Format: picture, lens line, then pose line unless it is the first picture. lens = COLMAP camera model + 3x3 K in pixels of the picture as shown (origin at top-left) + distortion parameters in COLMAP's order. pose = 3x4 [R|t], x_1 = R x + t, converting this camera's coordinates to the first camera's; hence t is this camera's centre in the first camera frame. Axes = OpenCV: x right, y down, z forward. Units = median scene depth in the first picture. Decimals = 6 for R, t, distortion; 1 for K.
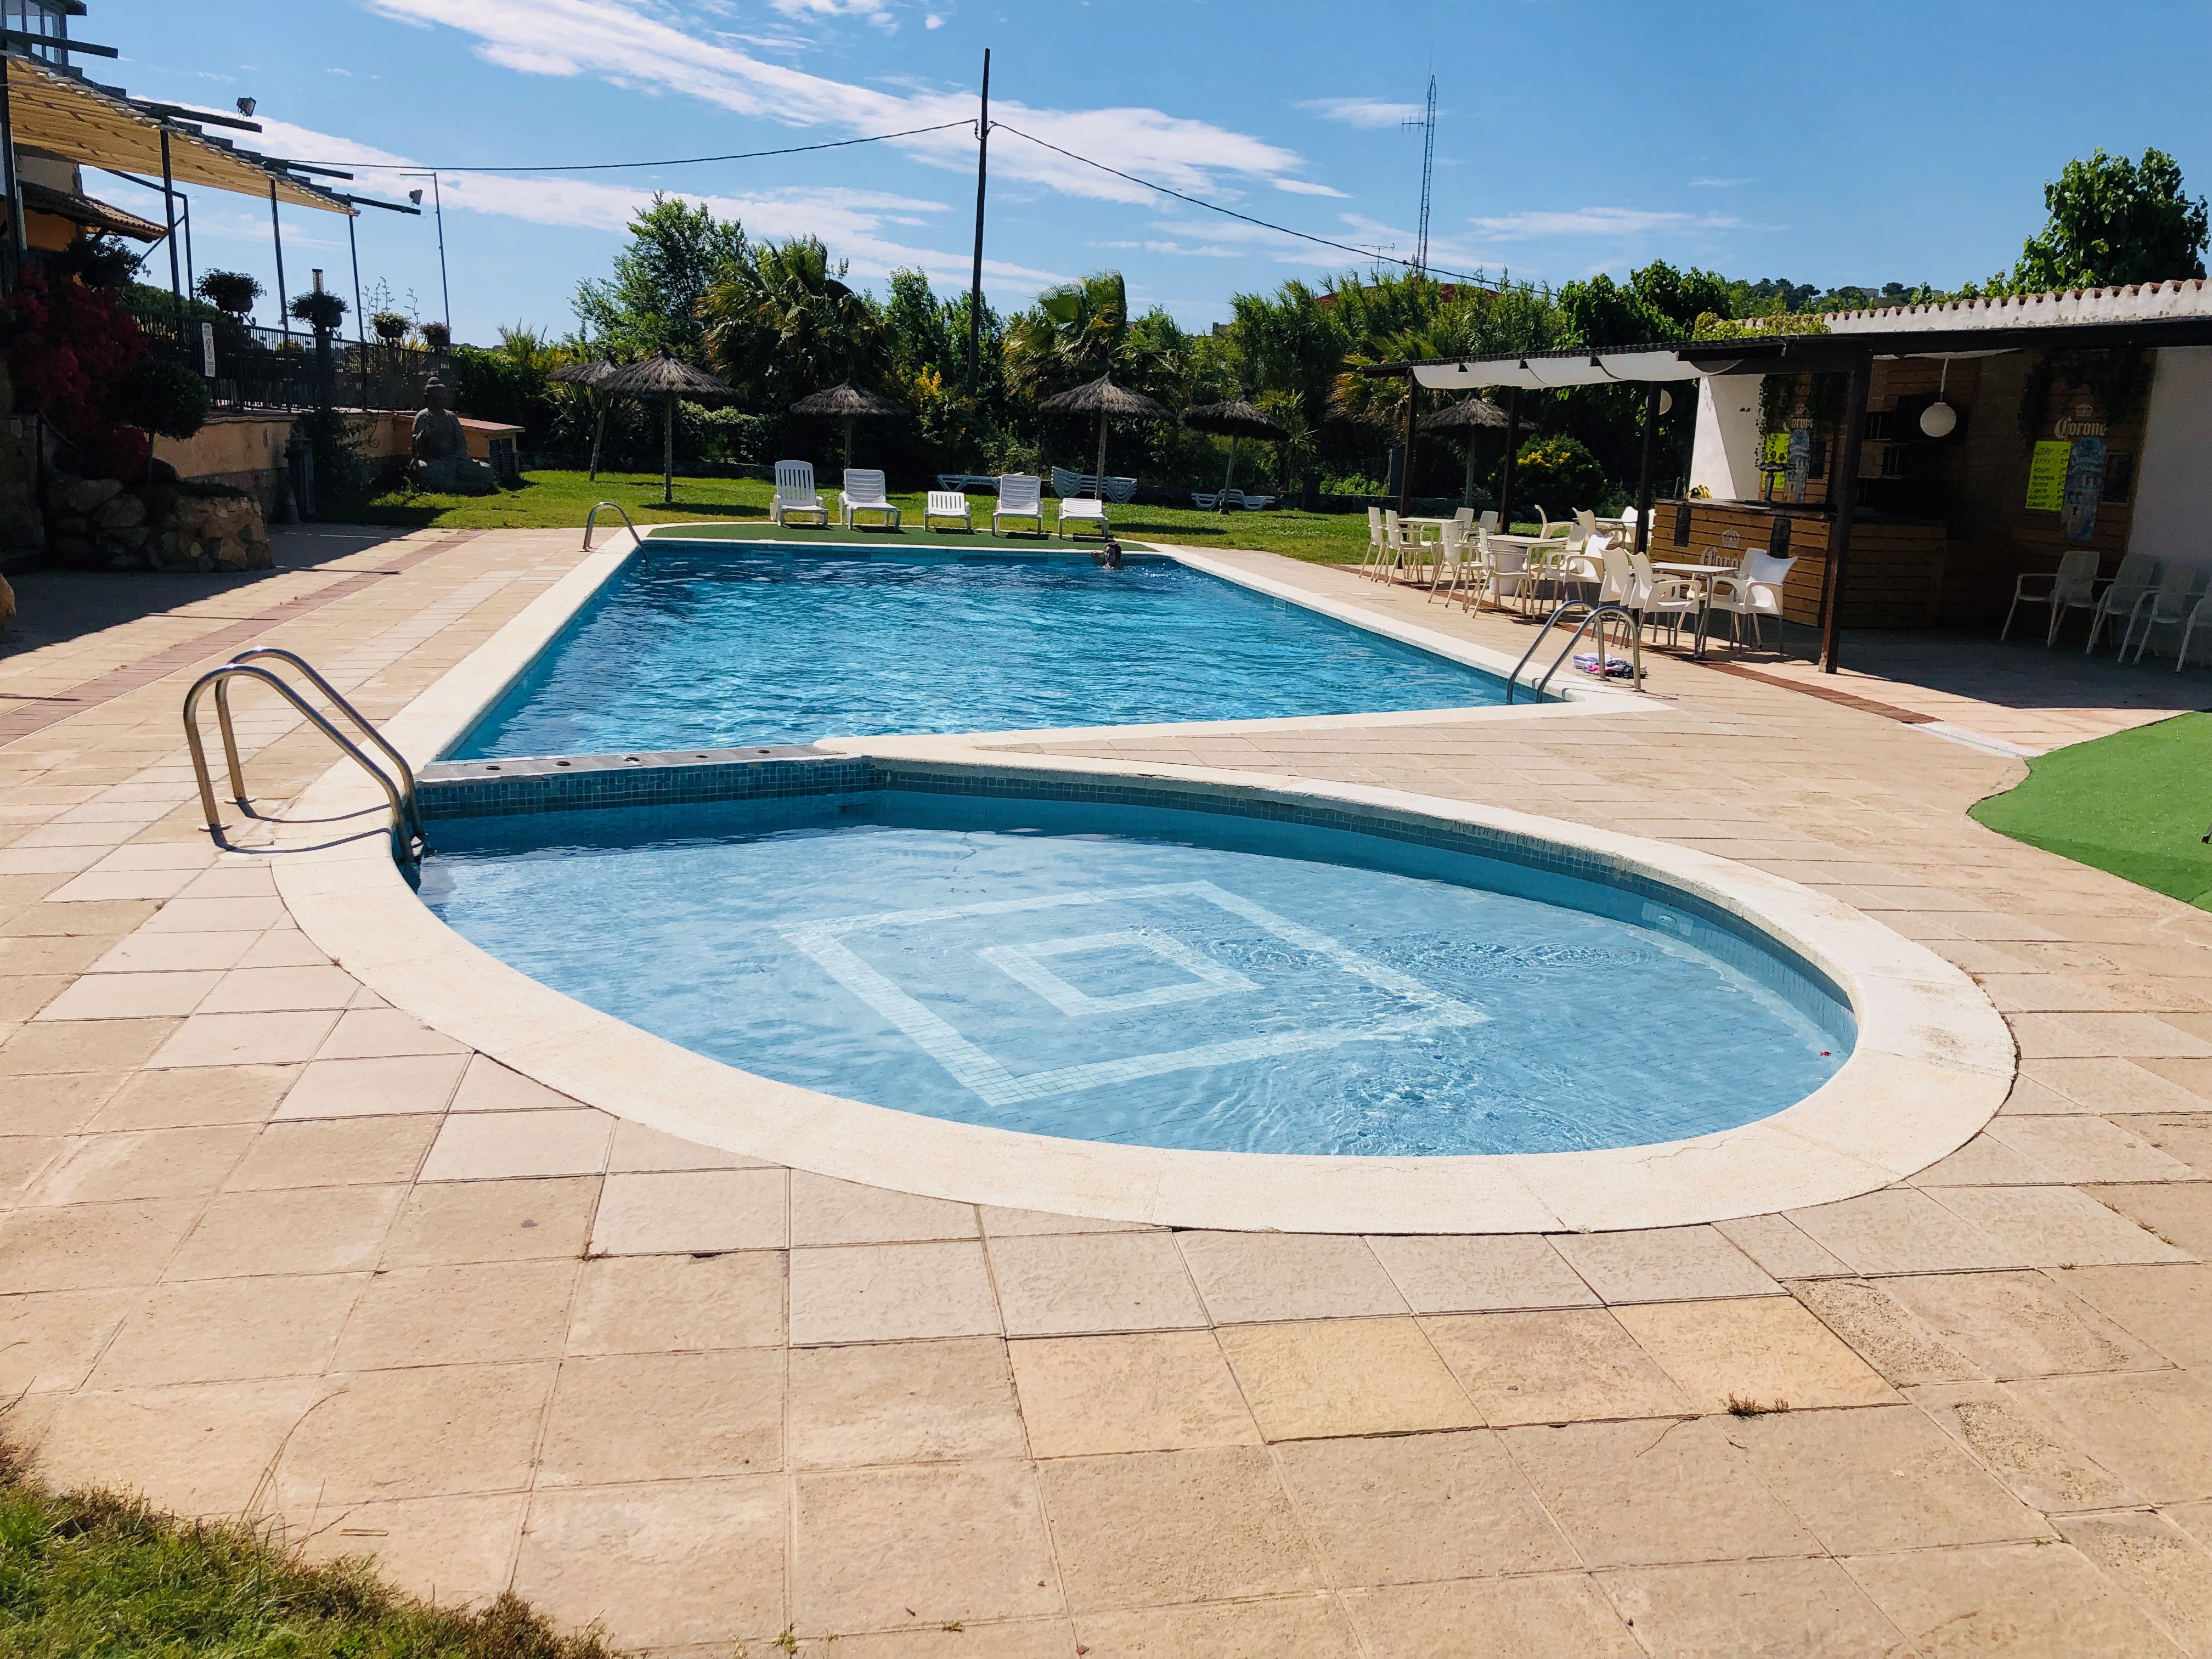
lens RADIAL K [[1805.4, 0, 1106.0], [0, 1805.4, 829.5], [0, 0, 1]] dist [0.020649, 0.008345]
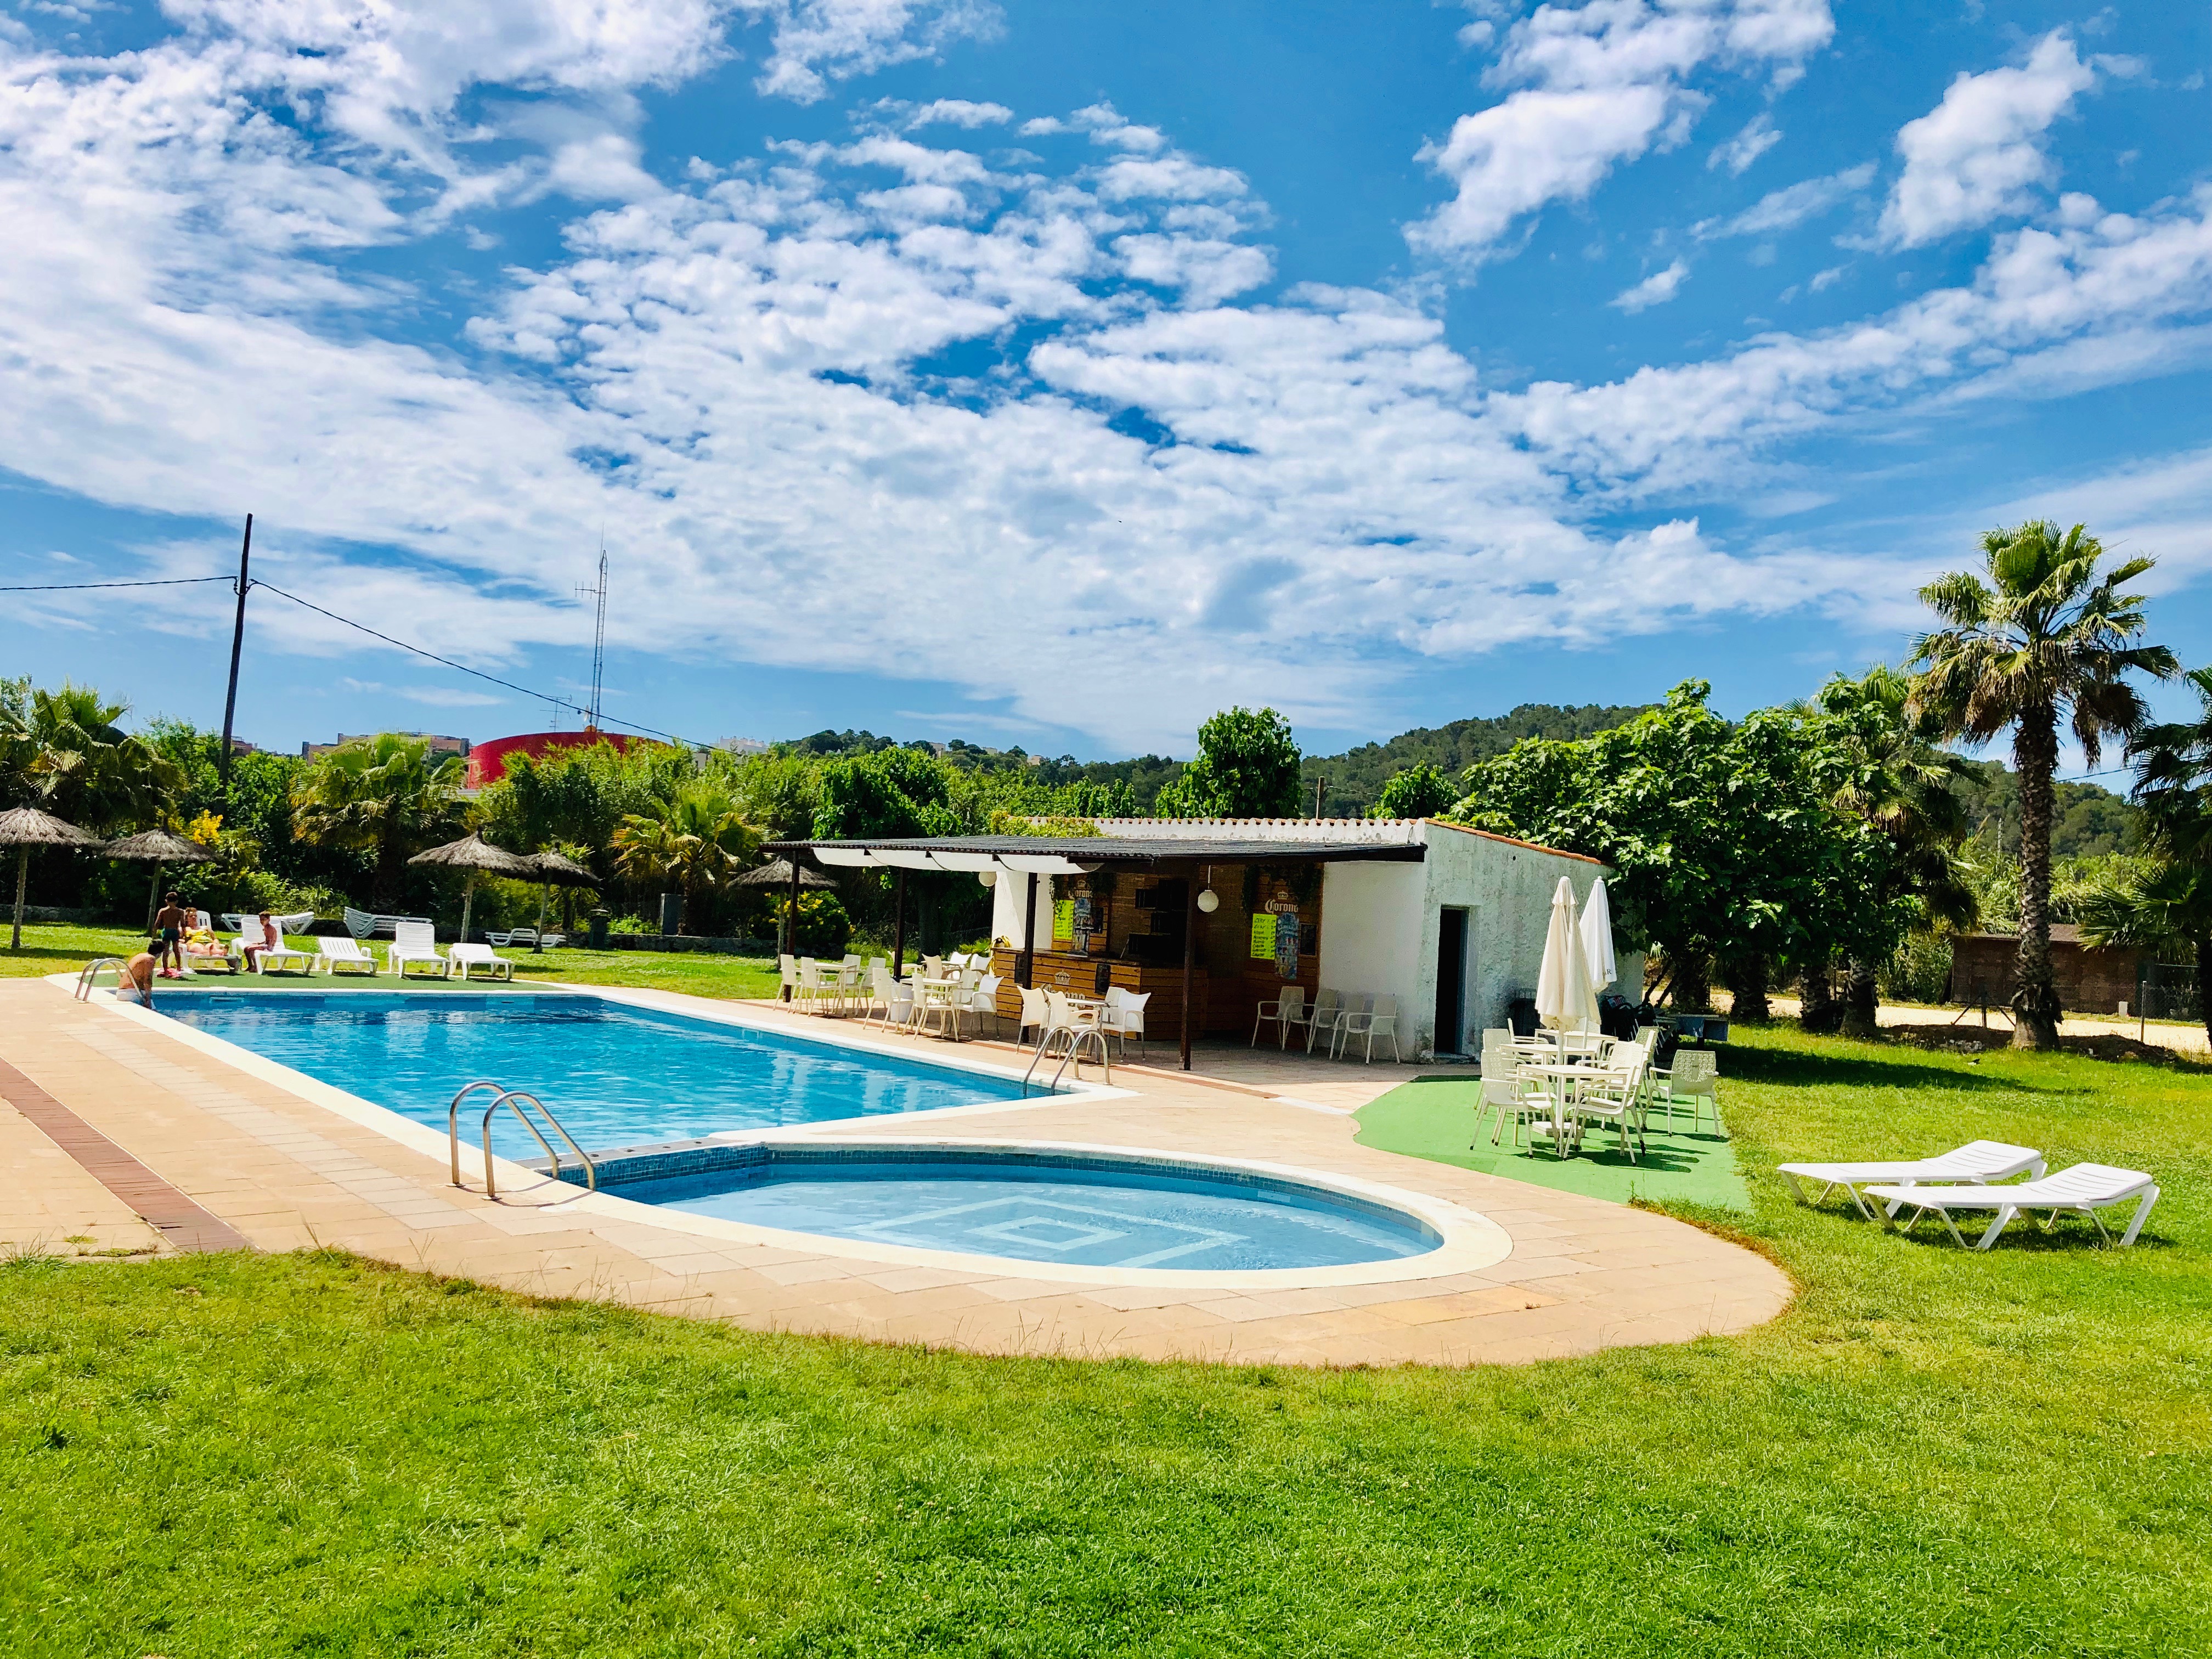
lens RADIAL K [[1805.4, 0, 1106.0], [0, 1805.4, 829.5], [0, 0, 1]] dist [0.020649, 0.008345]
pose [[0.885716, 0.026388, 0.463477, -0.252435], [0.081157, 0.974206, -0.210560, 0.020189], [-0.457078, 0.224111, 0.860729, -0.213395]]
